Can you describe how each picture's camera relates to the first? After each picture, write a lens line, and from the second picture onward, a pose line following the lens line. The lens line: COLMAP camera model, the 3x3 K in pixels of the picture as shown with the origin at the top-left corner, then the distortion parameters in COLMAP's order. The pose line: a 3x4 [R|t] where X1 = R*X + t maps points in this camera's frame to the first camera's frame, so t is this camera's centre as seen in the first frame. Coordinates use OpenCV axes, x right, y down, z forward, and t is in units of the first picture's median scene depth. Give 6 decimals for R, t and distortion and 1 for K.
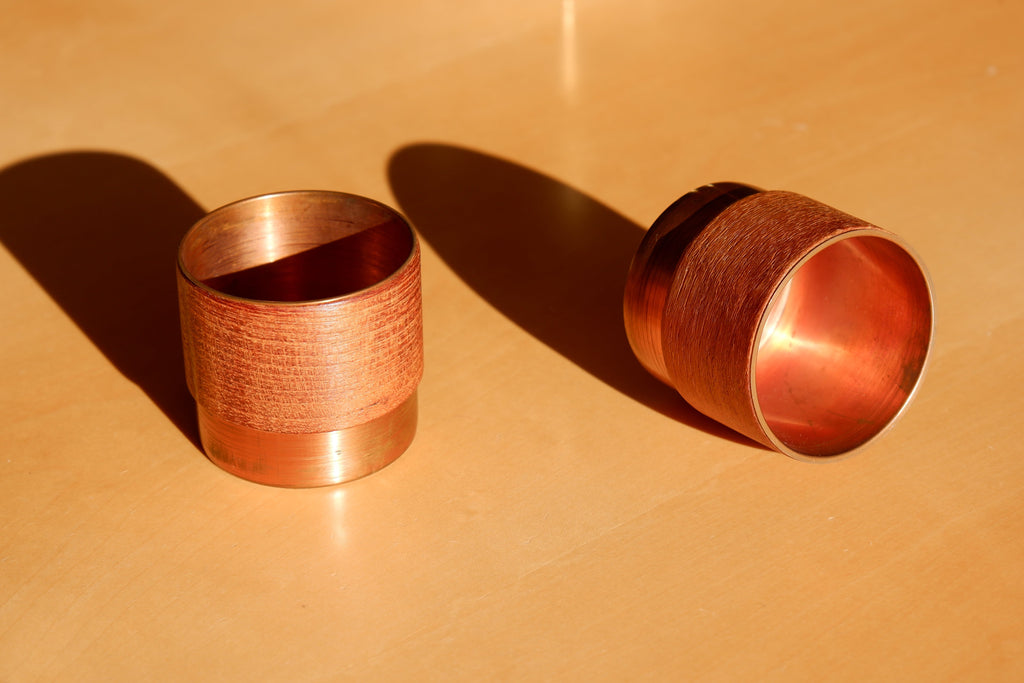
lens RADIAL K [[2800.1, 0, 511.1], [0, 2800.1, 373.9], [0, 0, 1]] dist [-0.099280, -1.466919]
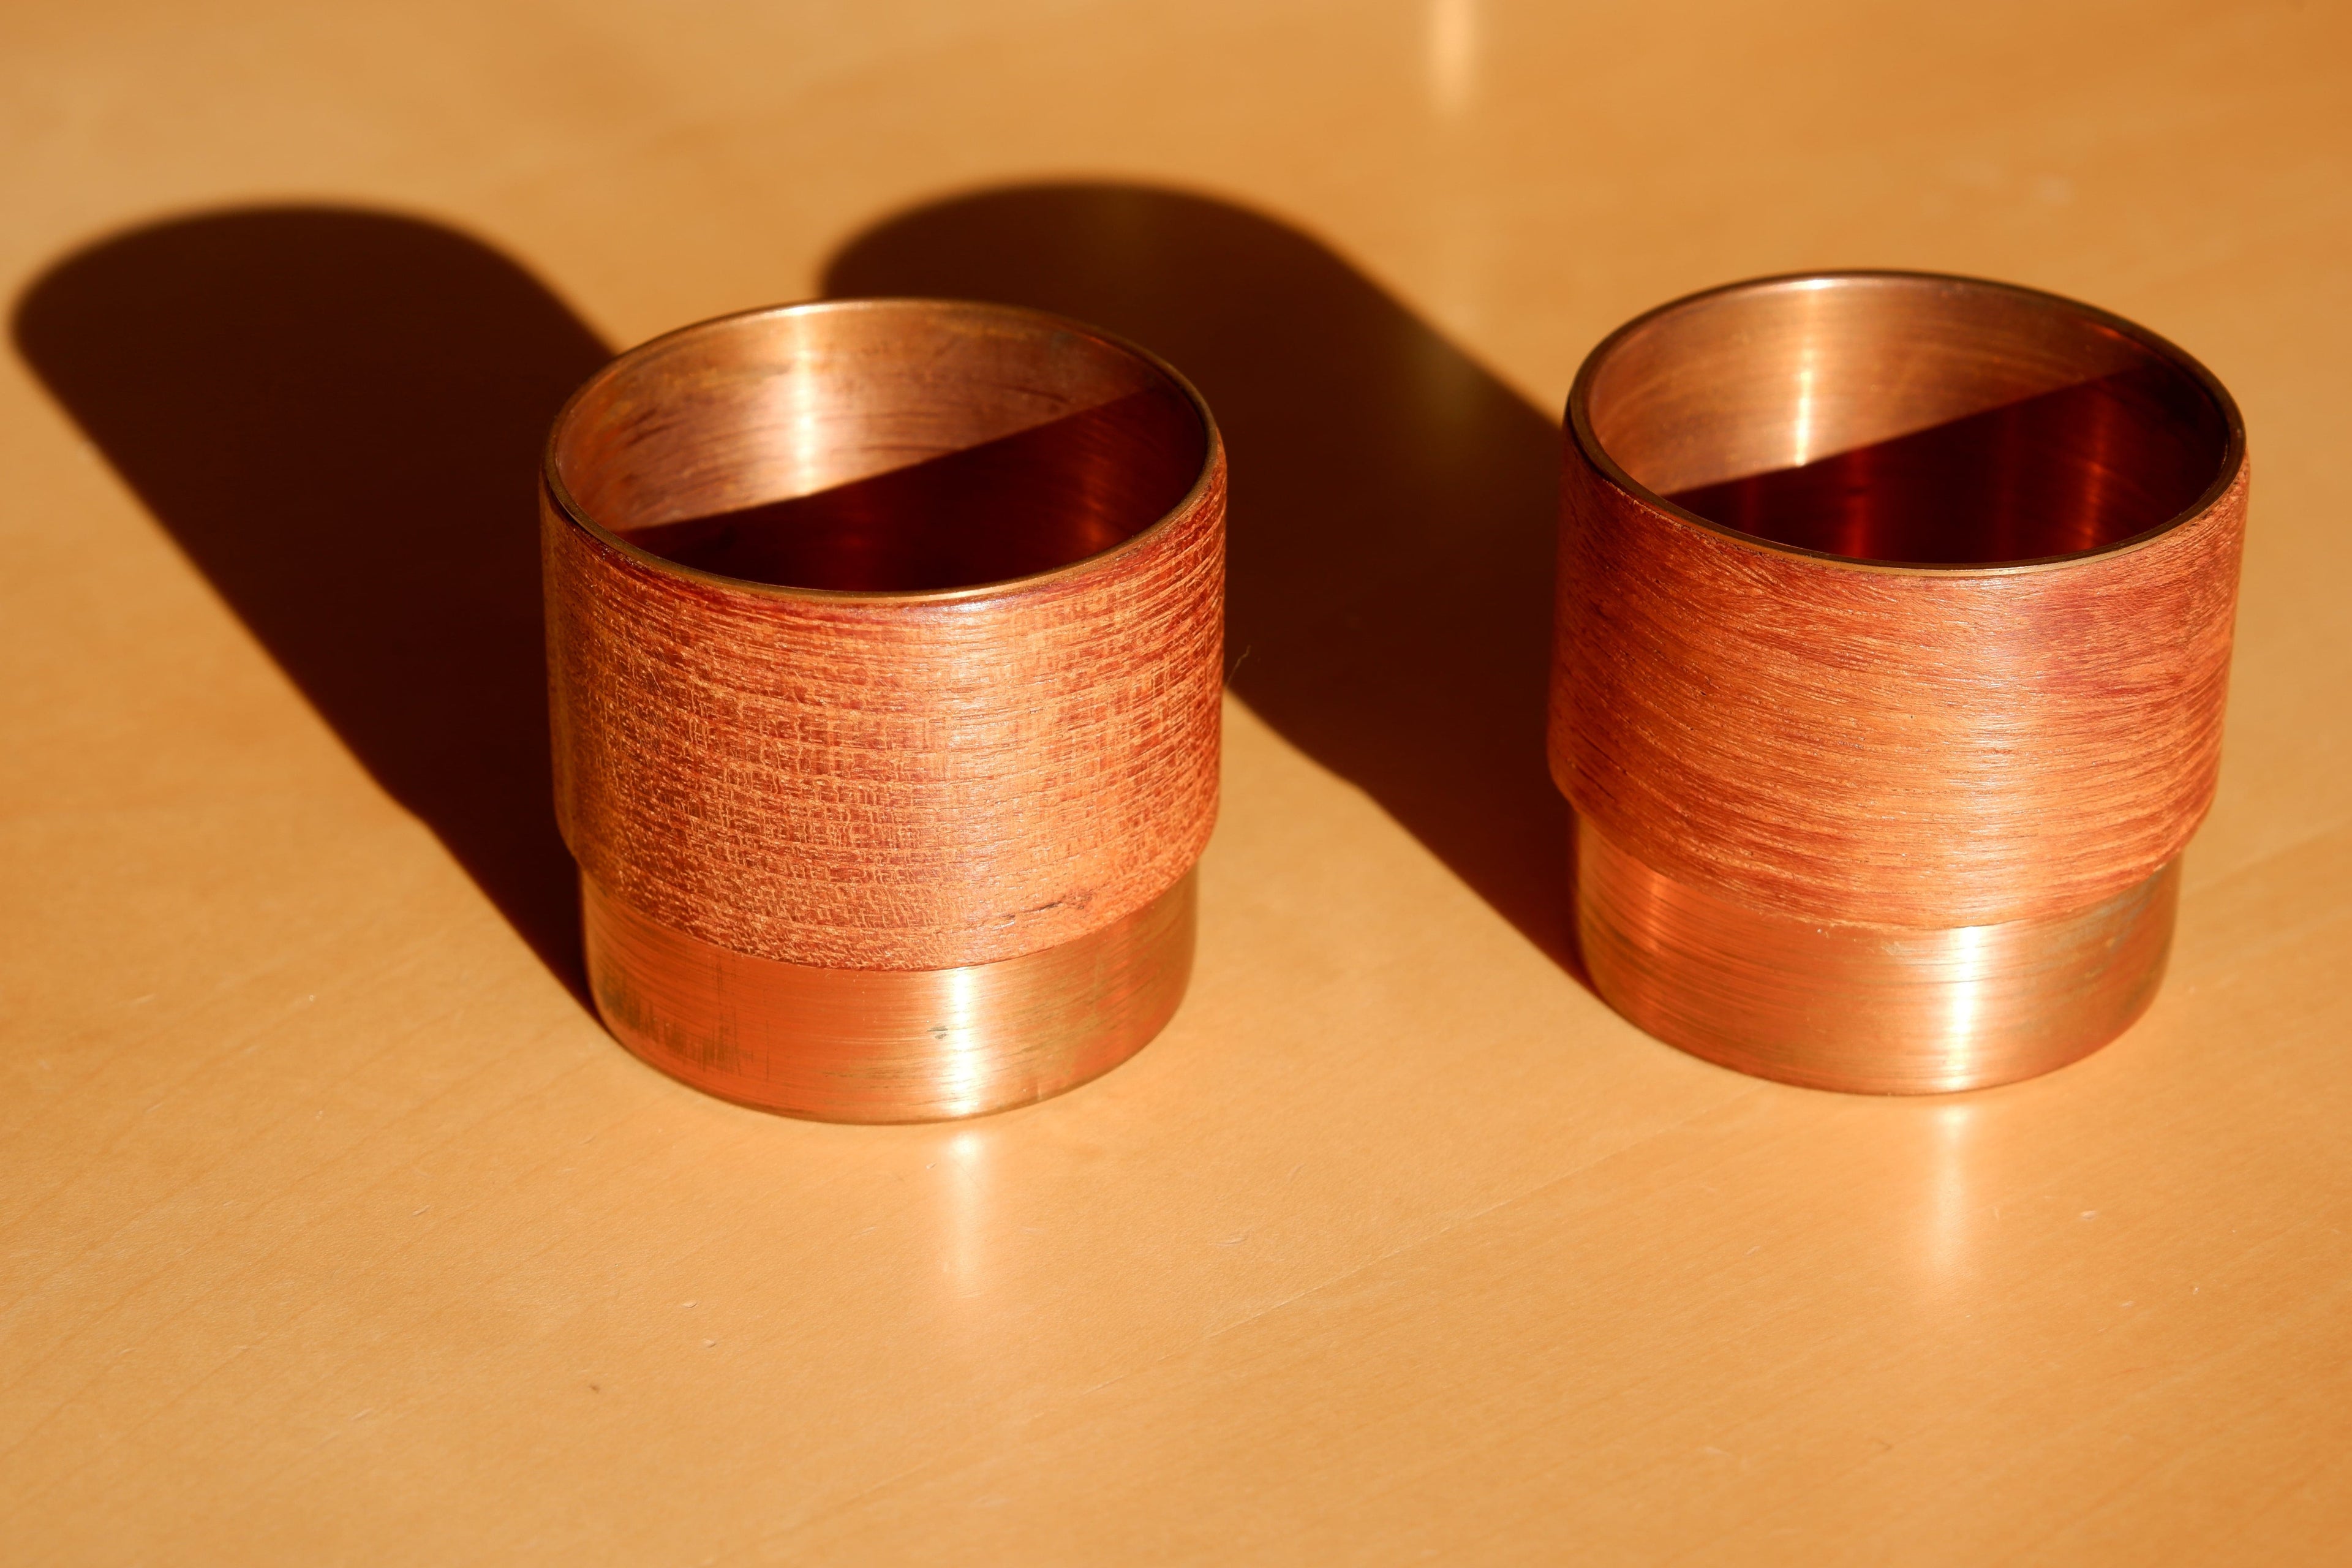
lens RADIAL K [[6431.4, 0, 1174.0], [0, 6431.4, 858.4], [0, 0, 1]] dist [-0.099280, -1.466919]
pose [[0.988632, 0.096542, -0.115270, 0.060369], [-0.097825, 0.995188, -0.005512, 0.007792], [0.114183, 0.016726, 0.993319, 0.195673]]
